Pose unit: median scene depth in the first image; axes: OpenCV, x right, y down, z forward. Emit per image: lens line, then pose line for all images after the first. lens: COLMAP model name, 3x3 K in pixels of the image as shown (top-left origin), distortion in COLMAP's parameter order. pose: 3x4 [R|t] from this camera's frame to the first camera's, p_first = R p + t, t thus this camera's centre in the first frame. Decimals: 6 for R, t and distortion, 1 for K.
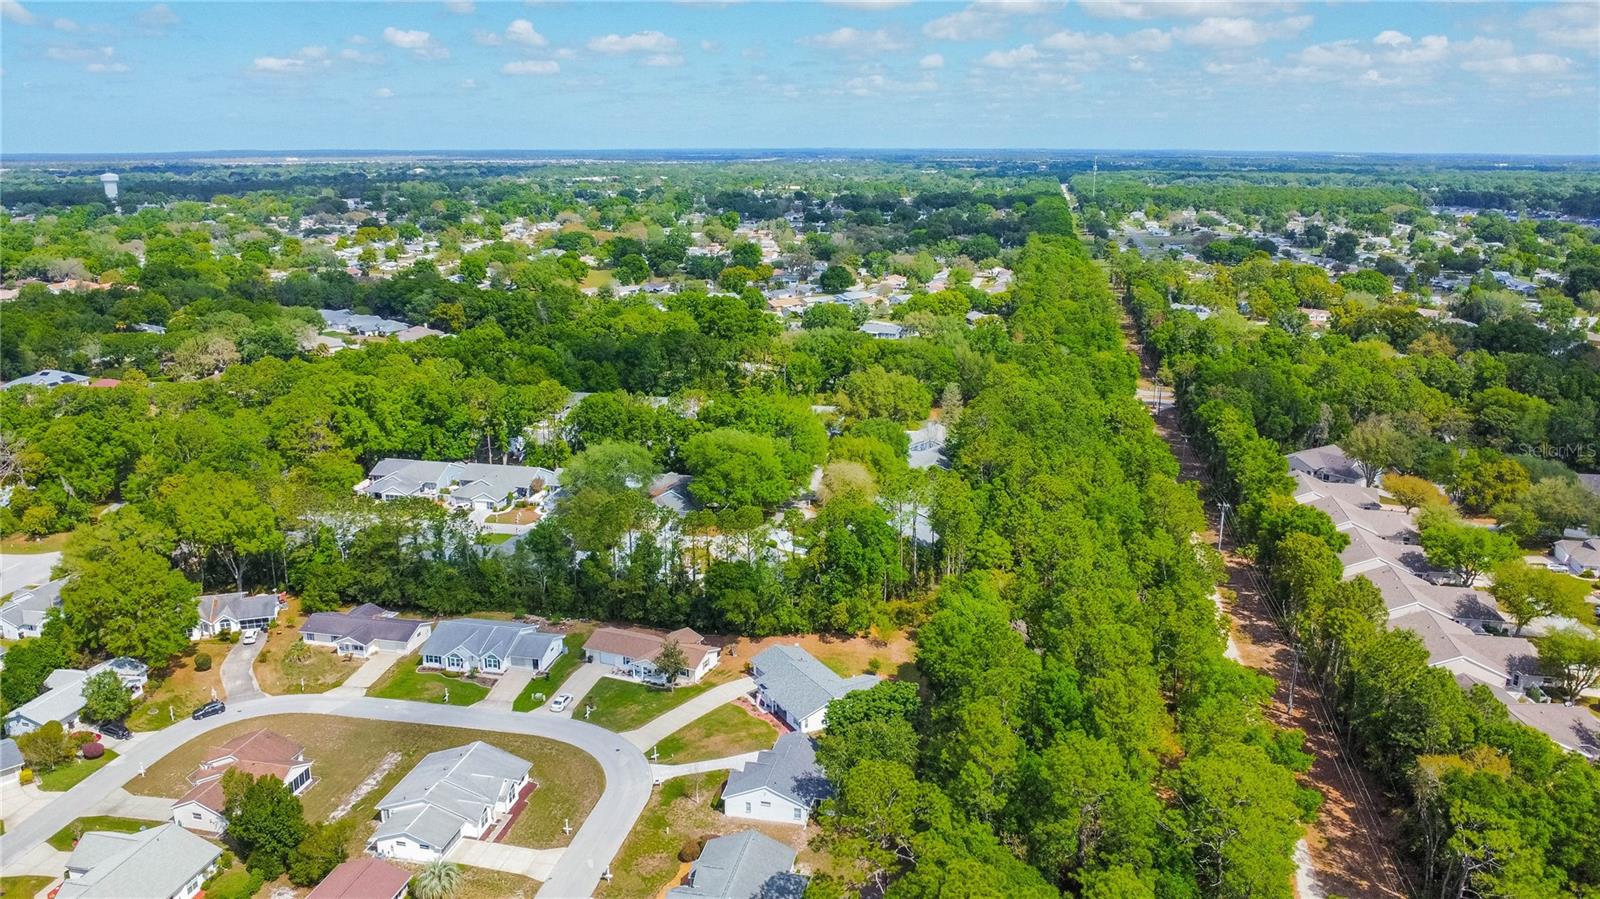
lens RADIAL K [[1165.5, 0, 789.3], [0, 1165.5, 445.8], [0, 0, 1]] dist [-0.027469, -0.009487]
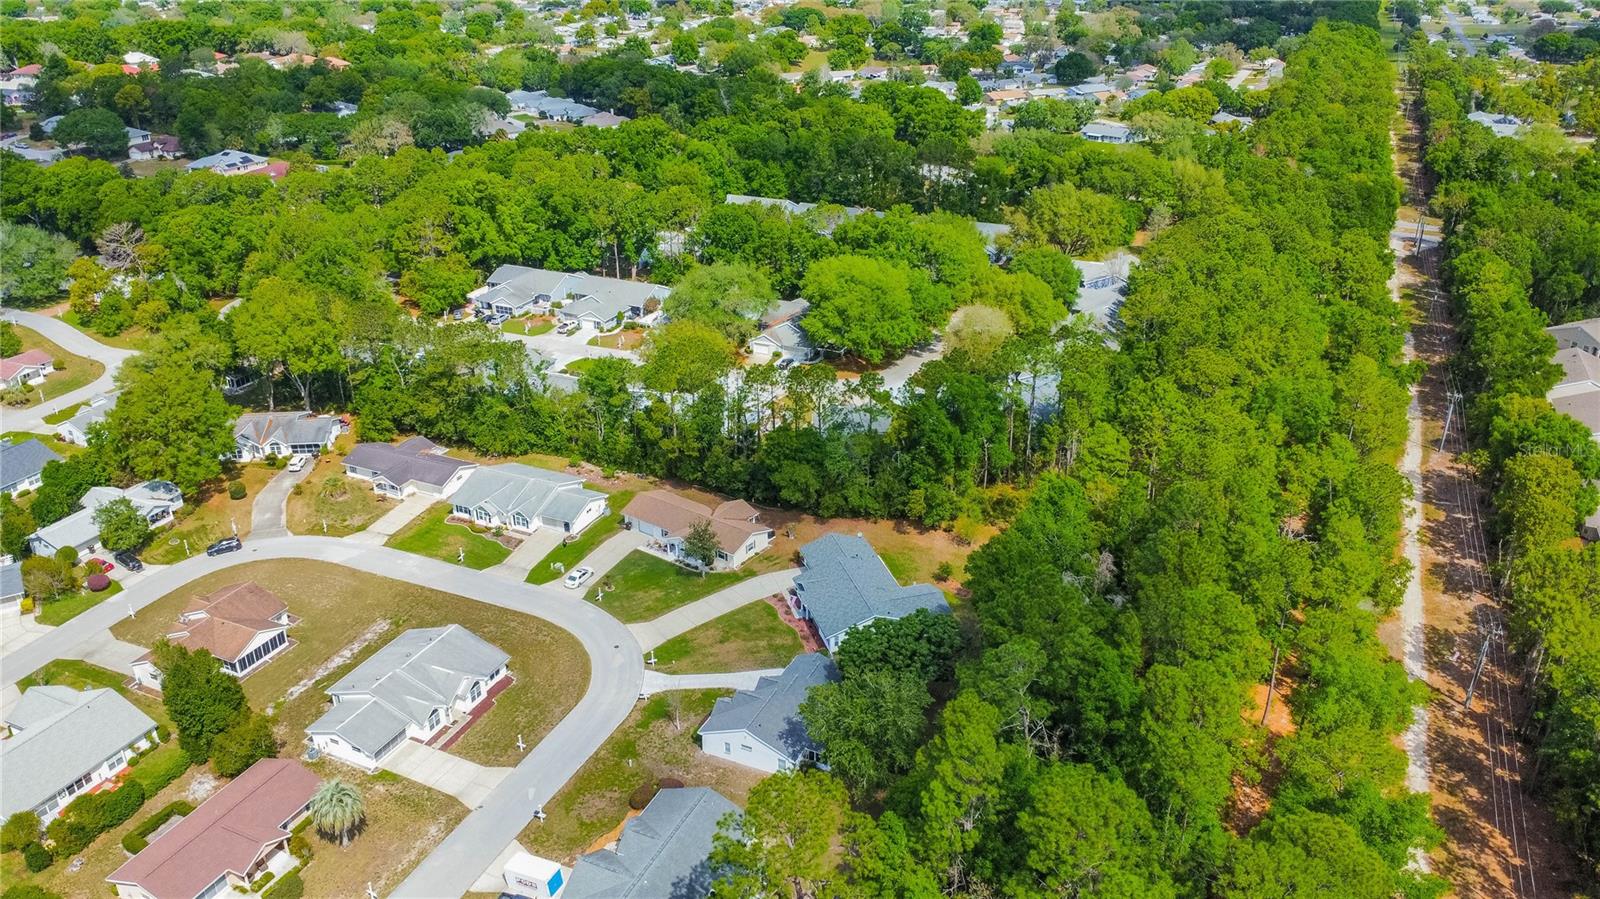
lens RADIAL K [[1165.5, 0, 789.3], [0, 1165.5, 445.8], [0, 0, 1]] dist [-0.027469, -0.009487]
pose [[0.974946, 0.087707, -0.204421, 0.113071], [-0.049627, 0.981585, 0.184466, -0.041862], [0.216836, -0.169700, 0.961345, 0.169967]]
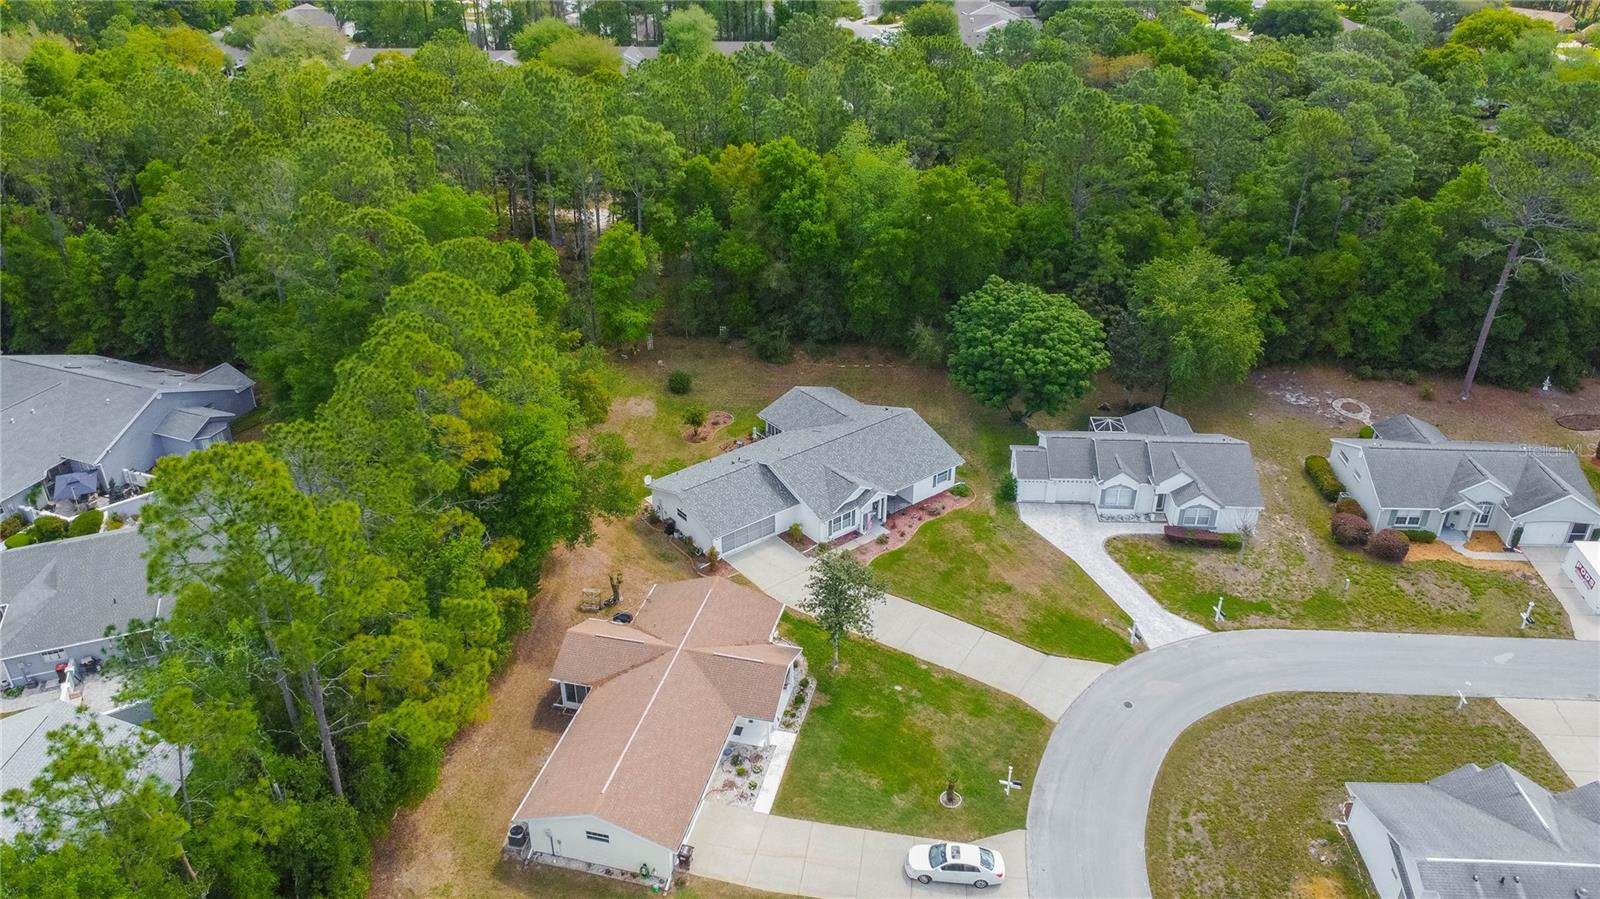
lens RADIAL K [[1165.5, 0, 789.3], [0, 1165.5, 445.8], [0, 0, 1]] dist [-0.027469, -0.009487]
pose [[-0.155799, -0.476281, 0.865380, -0.357428], [0.251450, 0.828095, 0.501030, -0.050848], [-0.955248, 0.295660, -0.009255, 0.862627]]
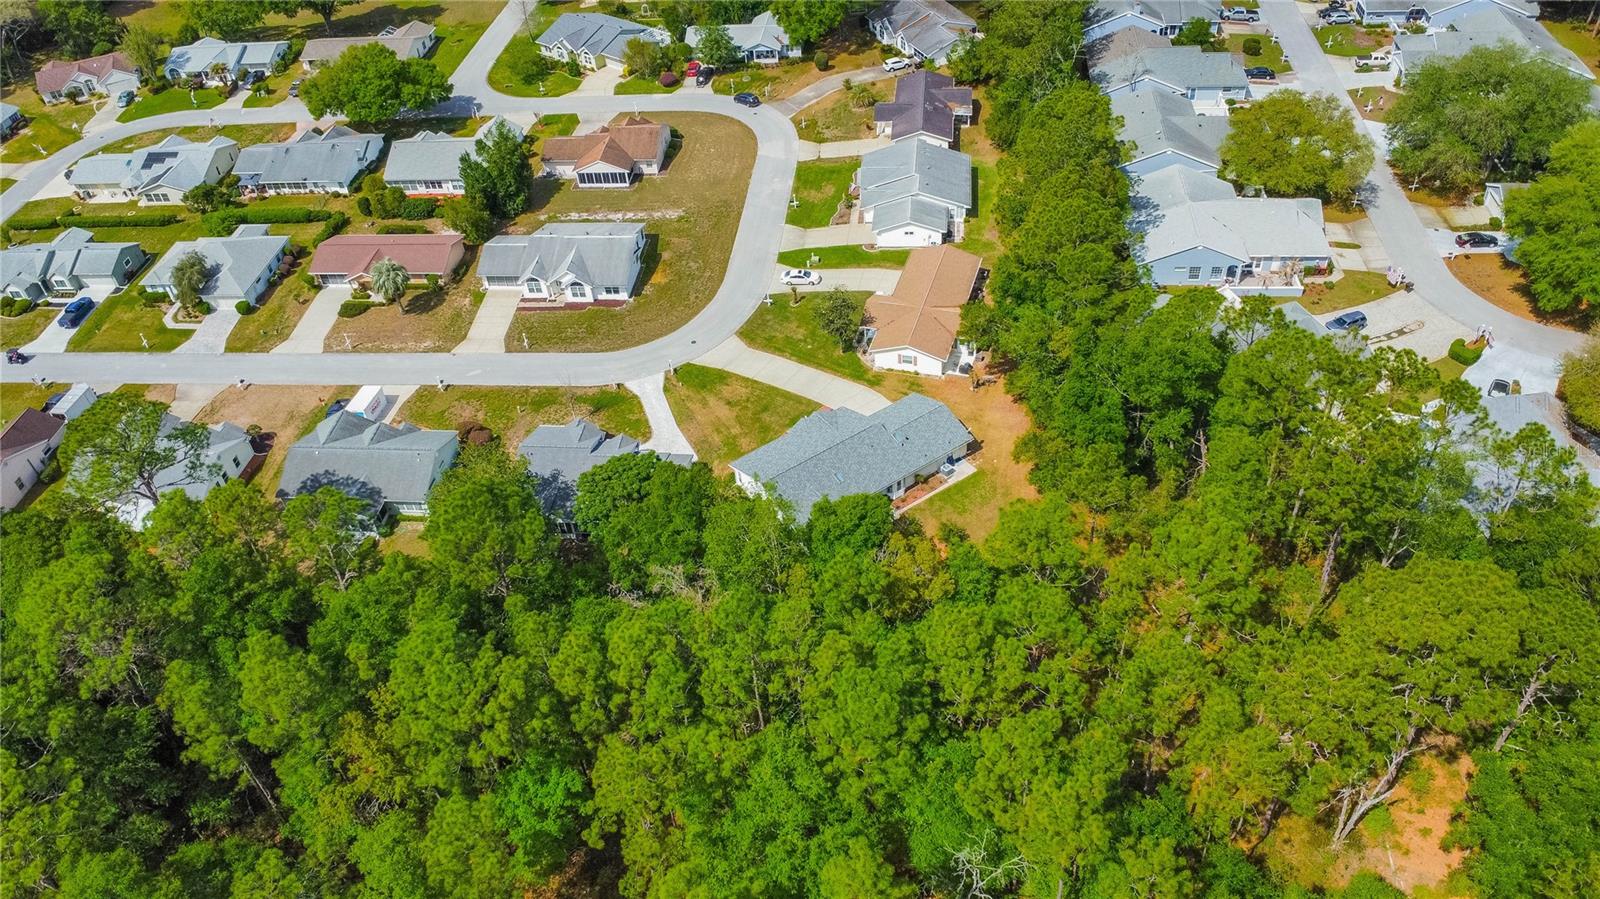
lens RADIAL K [[1165.5, 0, 789.3], [0, 1165.5, 445.8], [0, 0, 1]] dist [-0.027469, -0.009487]
pose [[0.095612, 0.657398, -0.747453, 0.426742], [-0.178883, 0.750016, 0.636771, -0.184022], [0.979214, 0.072823, 0.189308, 0.719321]]
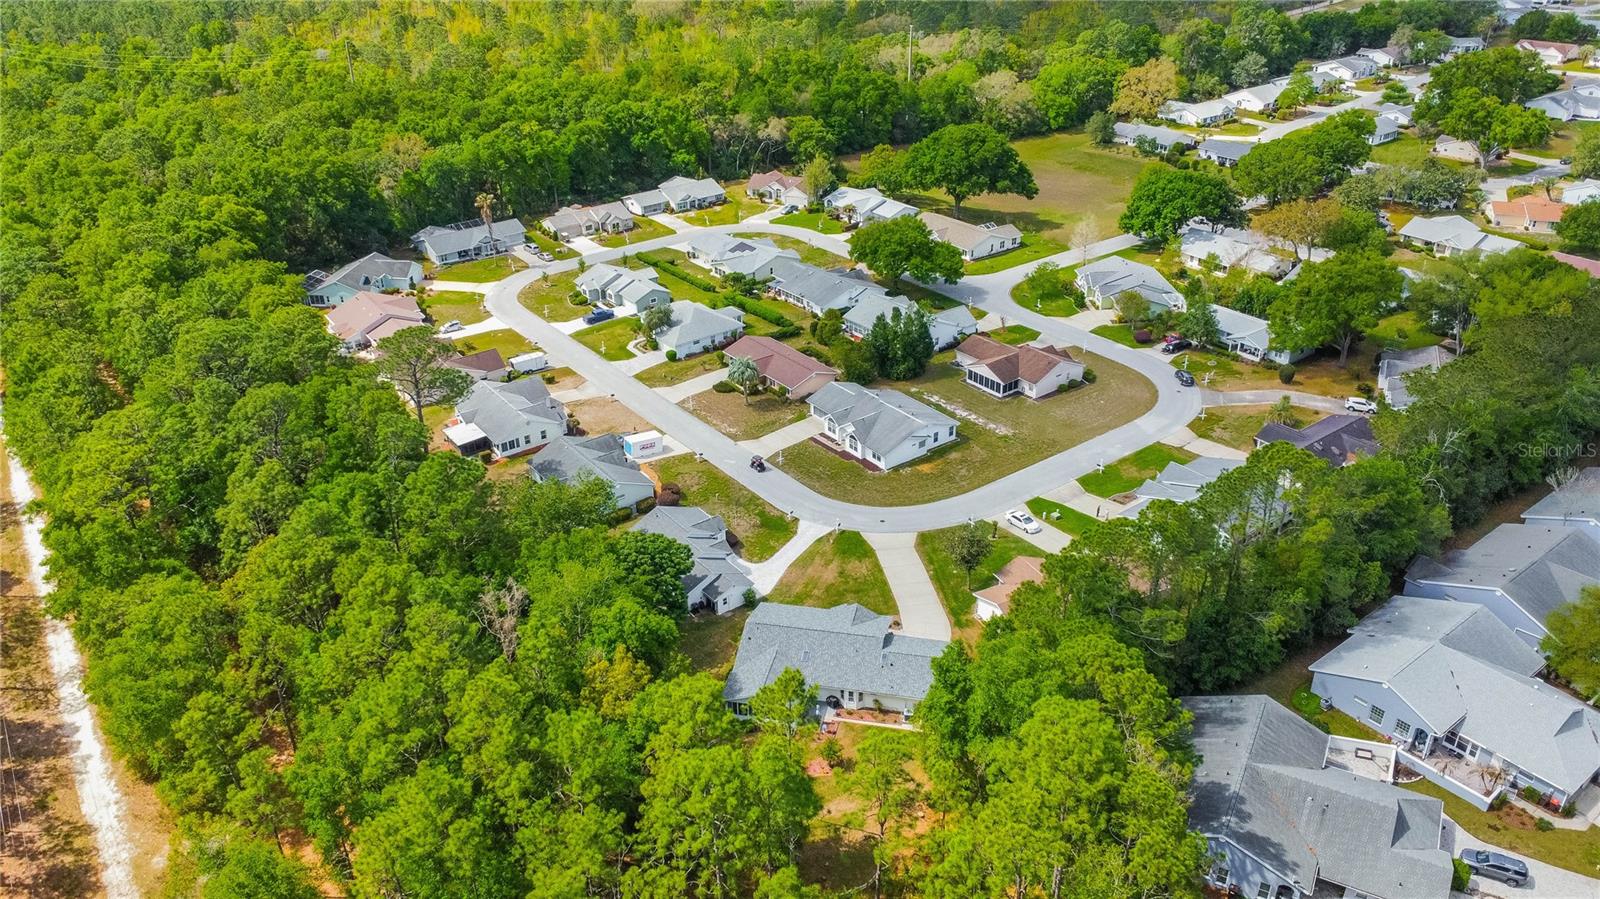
lens RADIAL K [[1165.5, 0, 789.3], [0, 1165.5, 445.8], [0, 0, 1]] dist [-0.027469, -0.009487]
pose [[-0.662596, 0.364789, -0.654137, 0.365656], [-0.166550, 0.779745, 0.603539, -0.245554], [0.730225, 0.508849, -0.455900, 1.044676]]
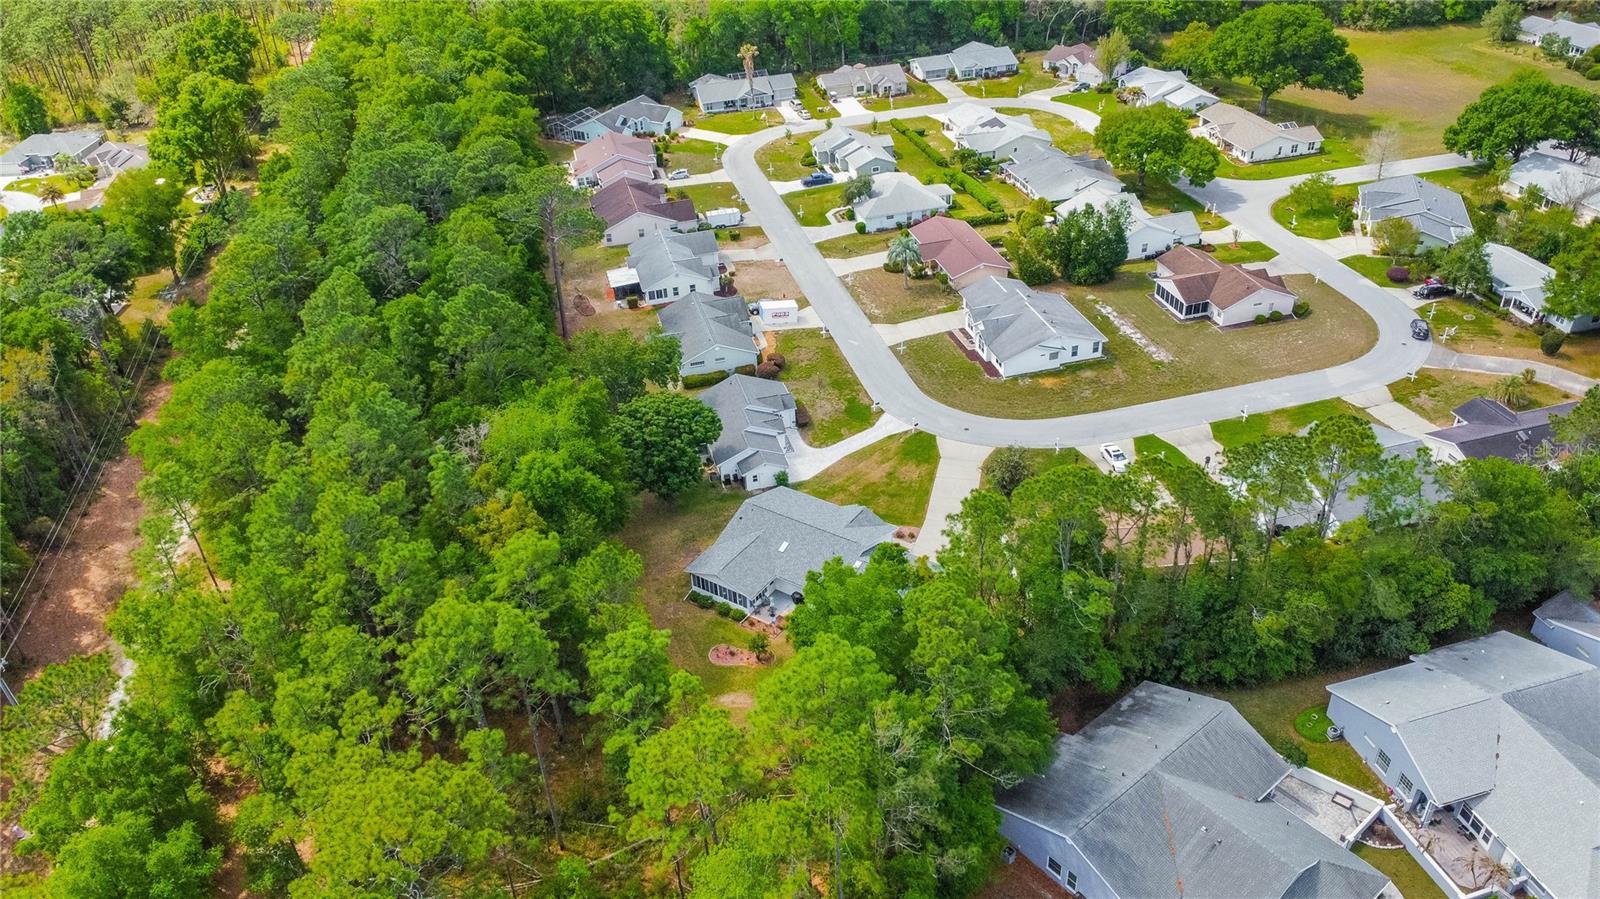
lens RADIAL K [[1165.5, 0, 789.3], [0, 1165.5, 445.8], [0, 0, 1]] dist [-0.027469, -0.009487]
pose [[-0.892798, 0.287179, -0.347043, 0.204458], [-0.059754, 0.688114, 0.723138, -0.257559], [0.446476, 0.666354, -0.597187, 1.142169]]
